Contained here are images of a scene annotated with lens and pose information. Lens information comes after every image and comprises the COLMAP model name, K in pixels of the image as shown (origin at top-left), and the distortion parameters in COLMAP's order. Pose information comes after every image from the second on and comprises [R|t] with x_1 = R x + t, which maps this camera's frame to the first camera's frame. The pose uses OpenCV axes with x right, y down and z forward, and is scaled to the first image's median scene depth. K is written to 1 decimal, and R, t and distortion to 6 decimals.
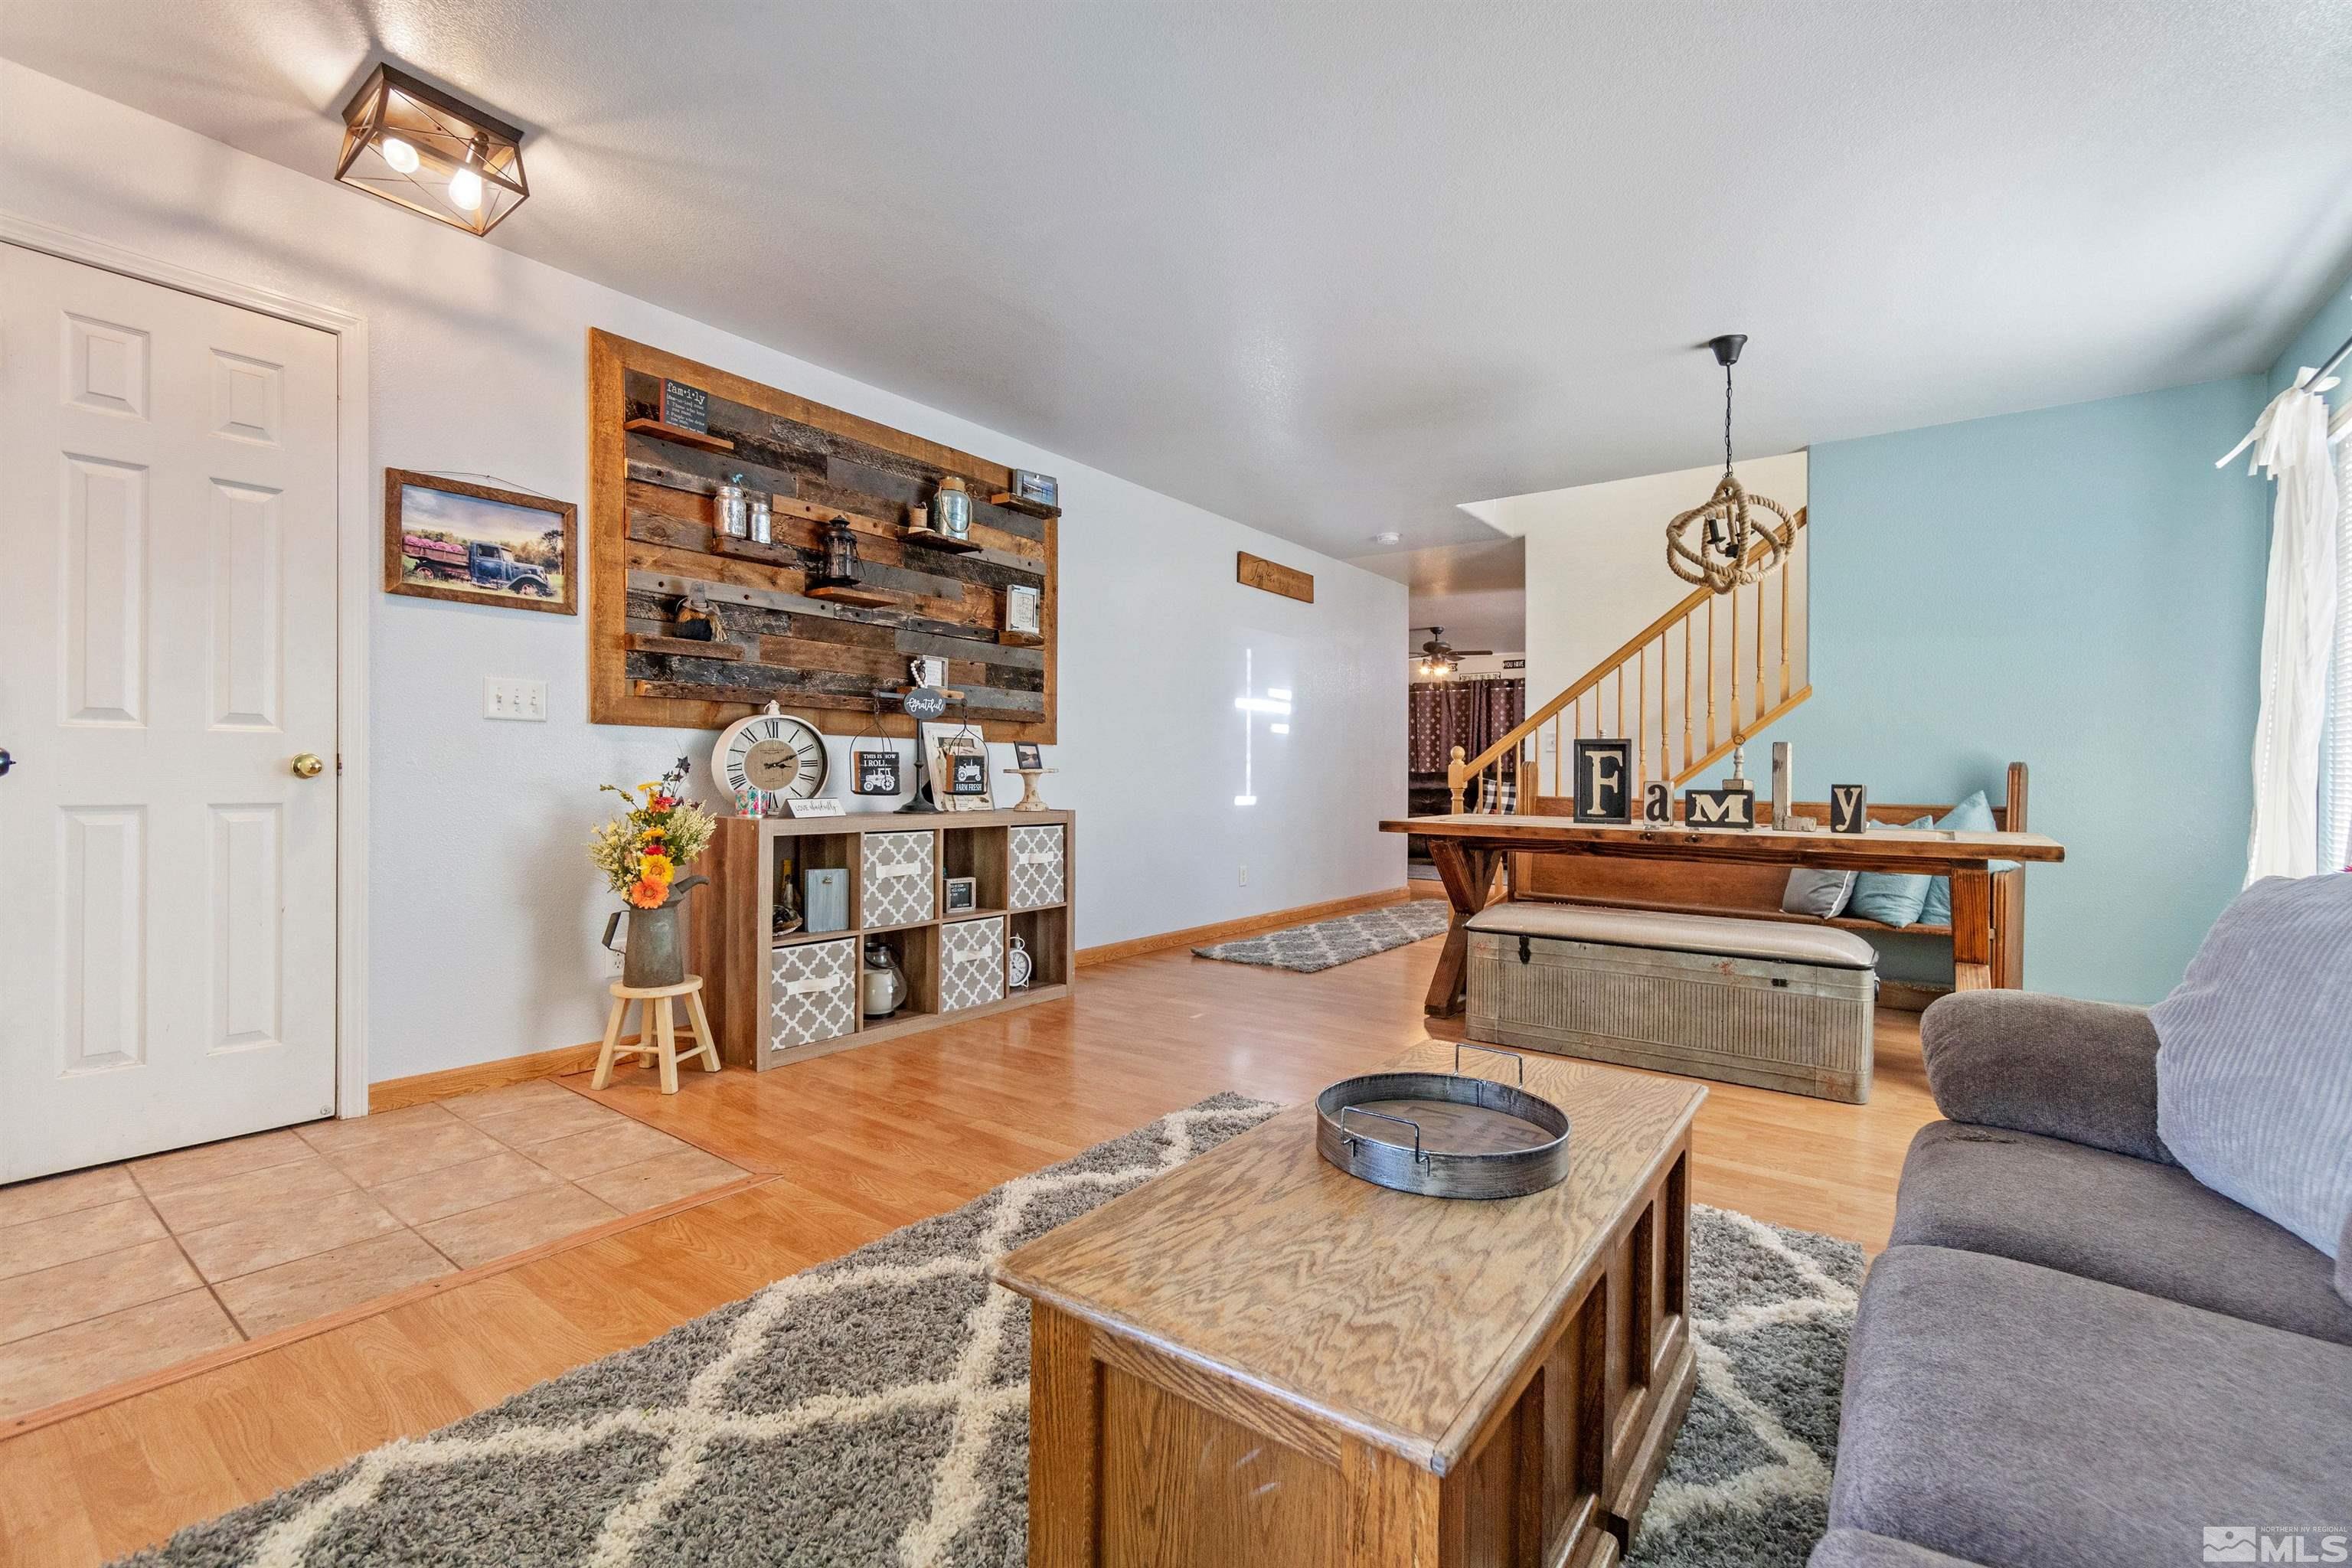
lens RADIAL K [[1007.6, 0, 1138.8], [0, 1007.6, 781.8], [0, 0, 1]] dist [-0.011502, 0.002806]
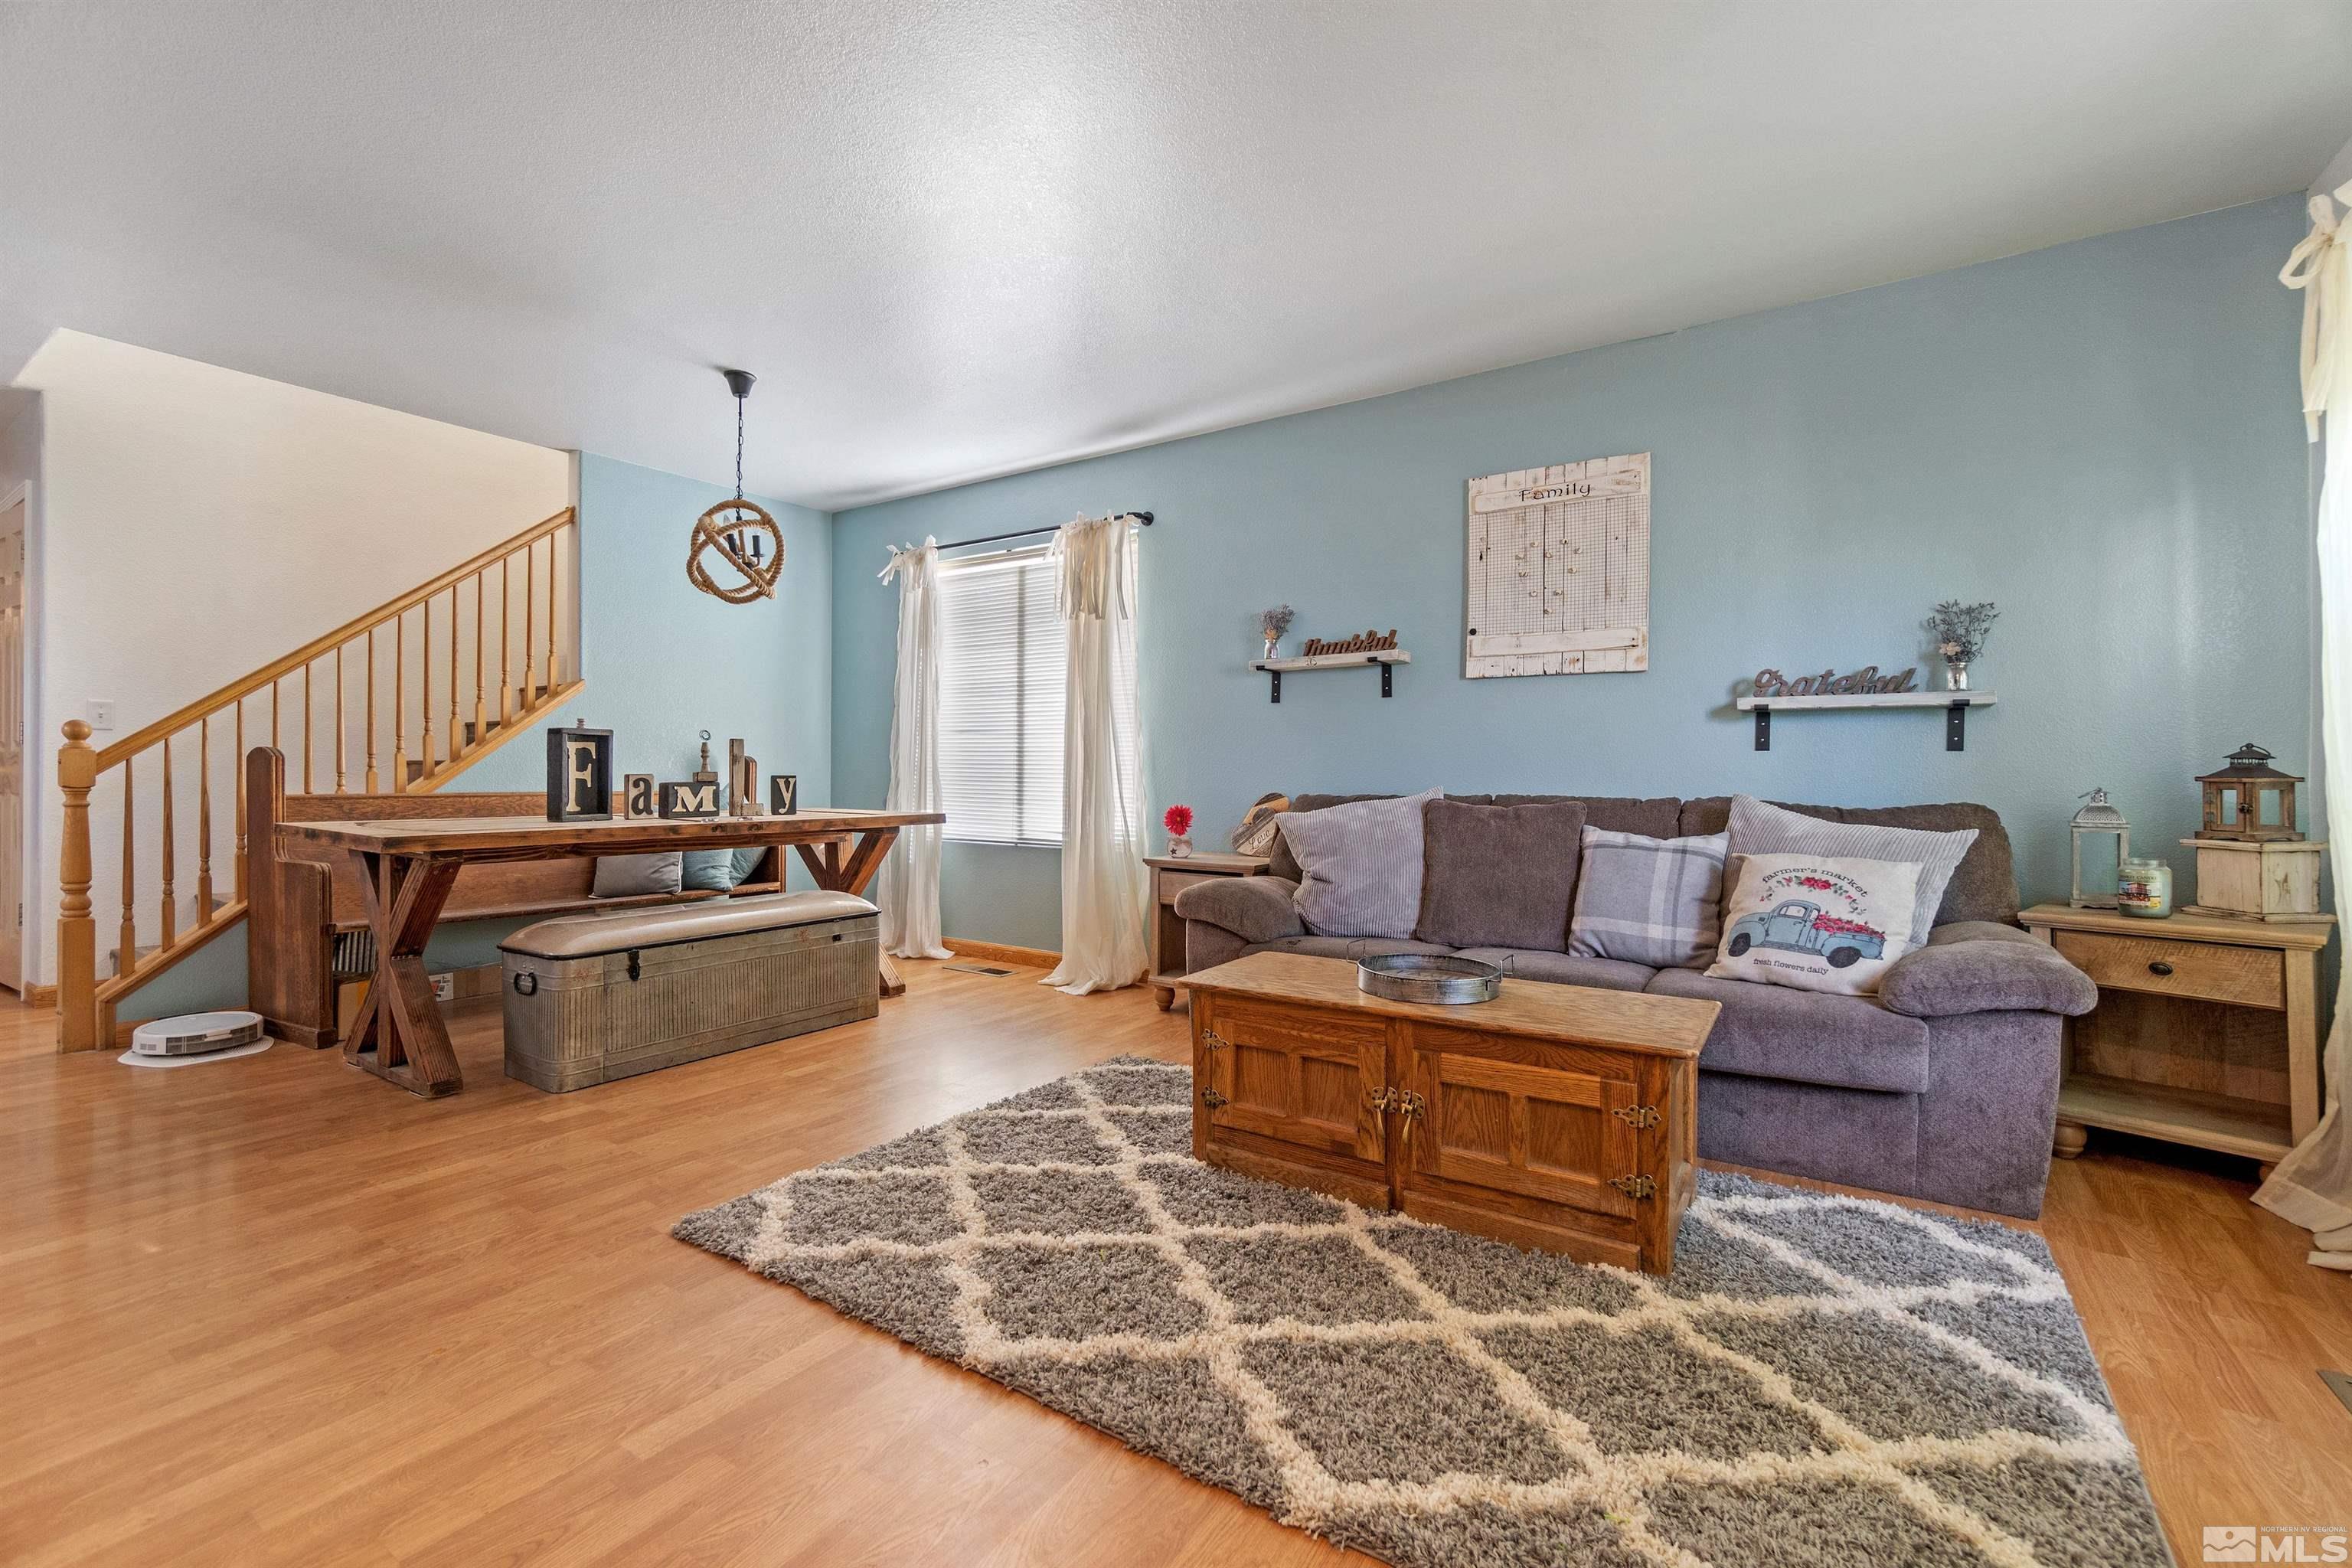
lens RADIAL K [[1007.6, 0, 1178.1], [0, 1007.6, 764.6], [0, 0, 1]] dist [-0.011502, 0.002806]
pose [[-0.071261, -0.003233, 0.997452, -0.526778], [-0.000443, 0.999995, 0.003210, -0.014065], [-0.997458, -0.000213, -0.071262, 0.567136]]
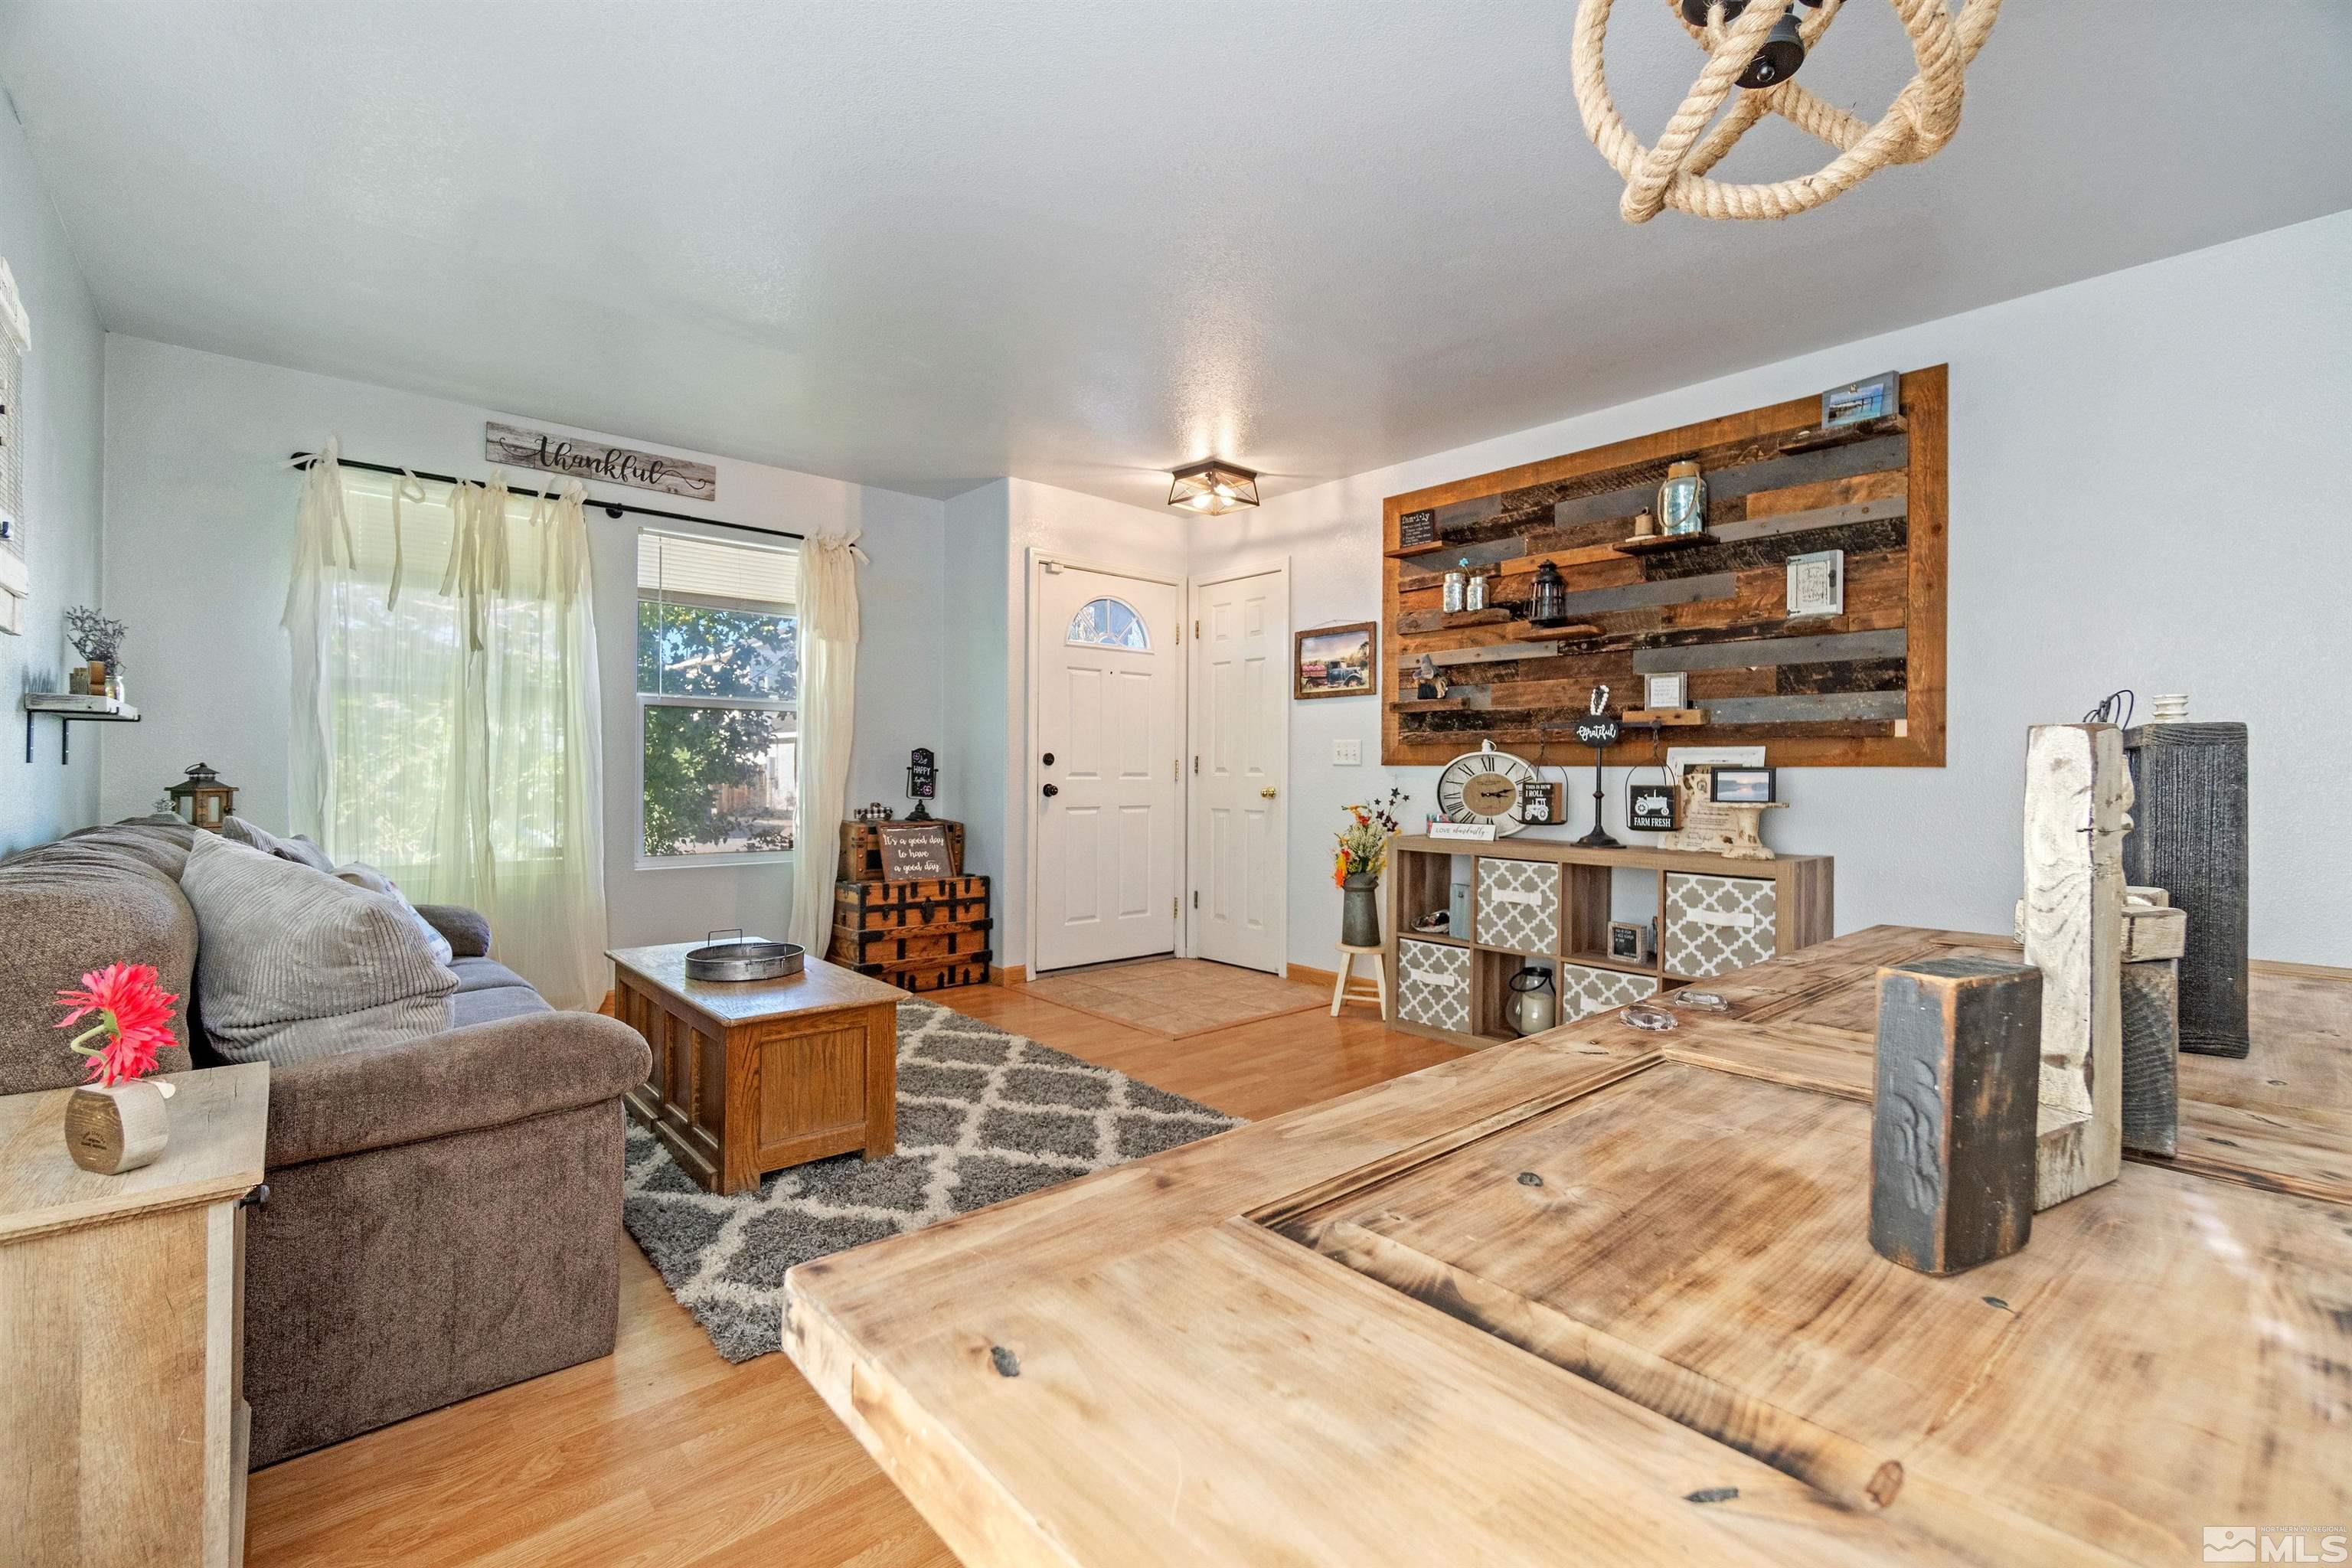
lens RADIAL K [[1007.6, 0, 1174.4], [0, 1007.6, 783.2], [0, 0, 1]] dist [-0.011502, 0.002806]
pose [[-0.176534, 0.000942, -0.984294, 0.846594], [-0.014696, 0.999886, 0.003592, -0.028331], [0.984185, 0.015100, -0.176500, 0.836214]]
